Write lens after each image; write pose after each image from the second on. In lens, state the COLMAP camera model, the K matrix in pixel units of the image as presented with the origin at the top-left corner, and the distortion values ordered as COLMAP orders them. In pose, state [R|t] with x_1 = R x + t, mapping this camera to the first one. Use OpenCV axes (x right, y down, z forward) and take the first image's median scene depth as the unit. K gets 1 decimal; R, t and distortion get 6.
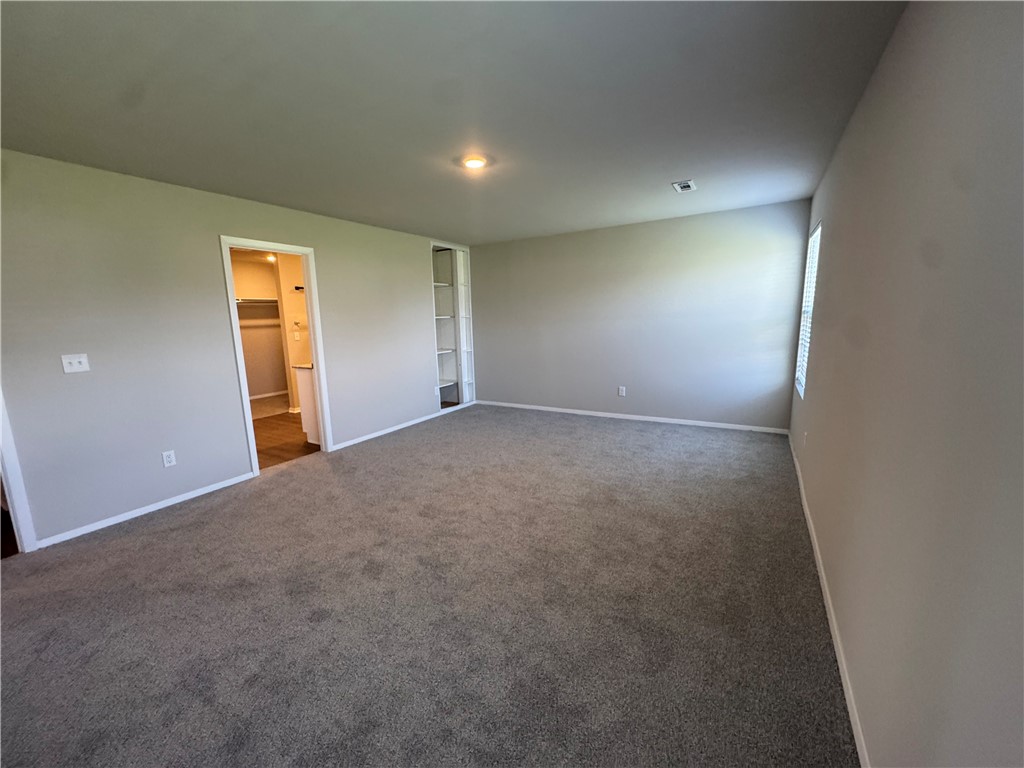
lens RADIAL K [[410.4, 0, 512.0], [0, 410.4, 384.0], [0, 0, 1]] dist [0.015635, 0.000018]
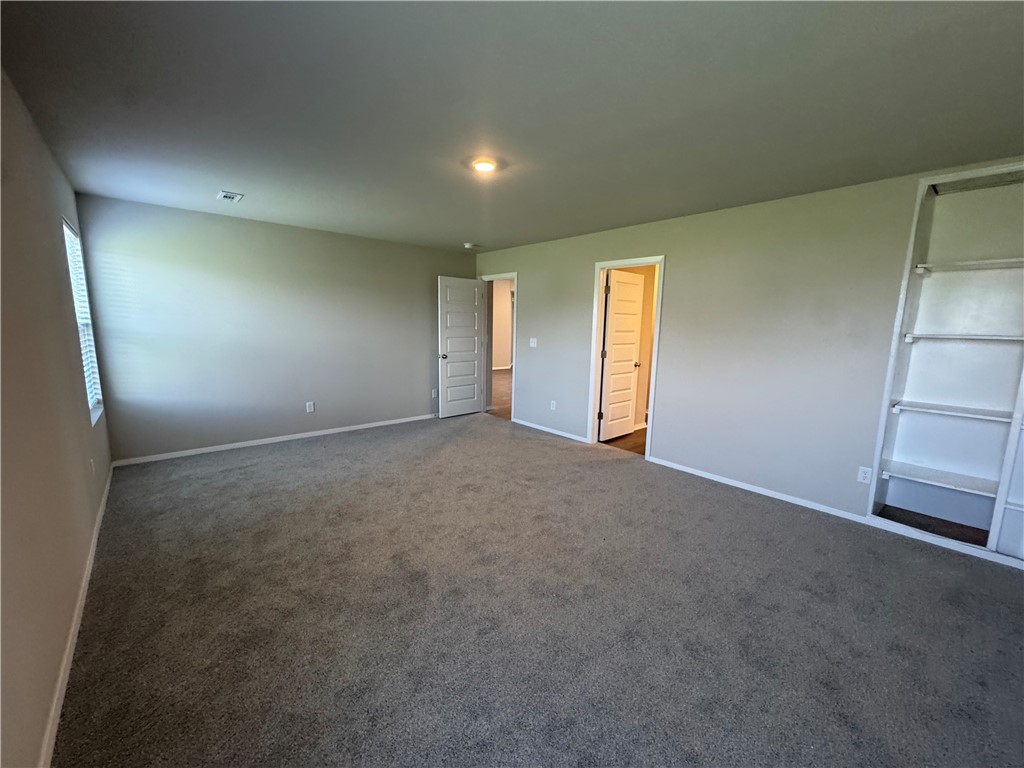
lens RADIAL K [[415.0, 0, 507.2], [0, 415.0, 388.1], [0, 0, 1]] dist [-0.017713, 0.000009]
pose [[-0.310526, 0.174238, -0.934460, 0.675400], [-0.172945, 0.956294, 0.235779, -0.215044], [0.934700, 0.234826, -0.266821, 1.086438]]
